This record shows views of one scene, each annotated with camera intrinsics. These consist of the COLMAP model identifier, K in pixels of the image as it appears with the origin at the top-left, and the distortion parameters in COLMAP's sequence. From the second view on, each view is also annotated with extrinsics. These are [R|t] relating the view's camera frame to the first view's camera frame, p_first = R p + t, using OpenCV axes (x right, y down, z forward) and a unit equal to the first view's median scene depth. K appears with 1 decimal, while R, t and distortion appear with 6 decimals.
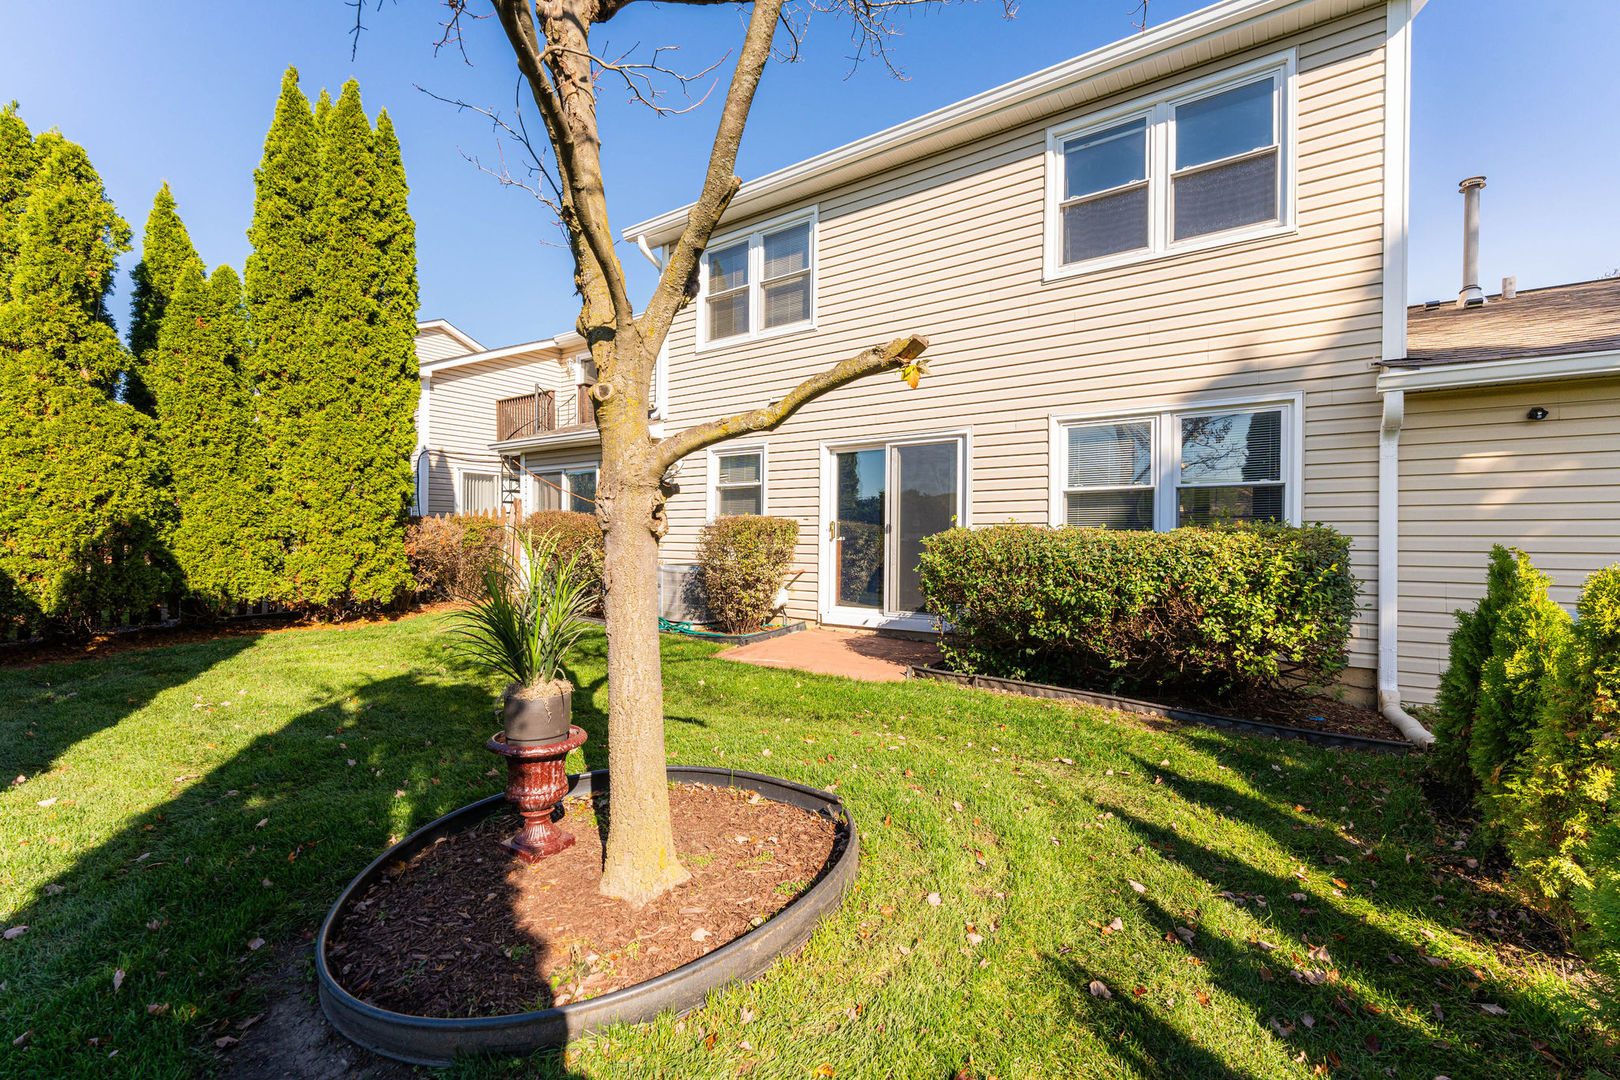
lens RADIAL K [[616.6, 0, 811.8], [0, 616.6, 509.7], [0, 0, 1]] dist [-0.014341, -0.000019]
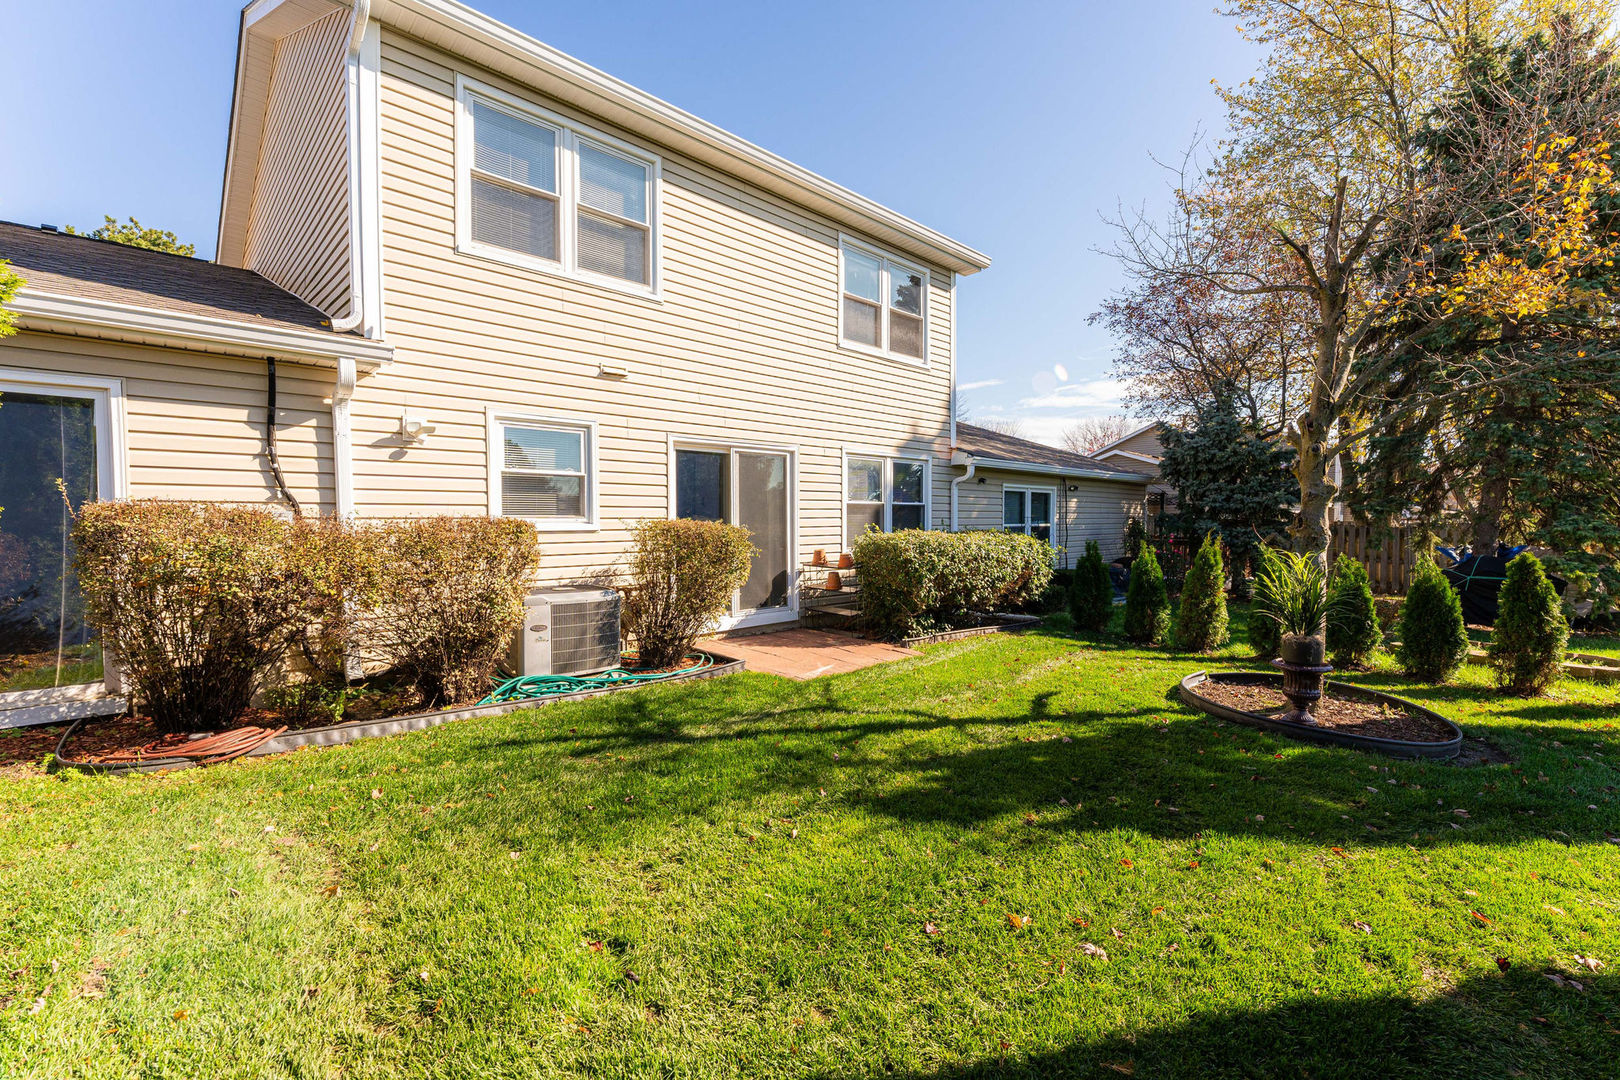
lens RADIAL K [[692.5, 0, 810.0], [0, 692.5, 540.0], [0, 0, 1]] dist [-0.016702, -0.000012]
pose [[0.228046, -0.015960, 0.973519, -0.886821], [-0.013026, 0.999726, 0.019440, 0.018069], [-0.973563, -0.017114, 0.227776, 0.564952]]
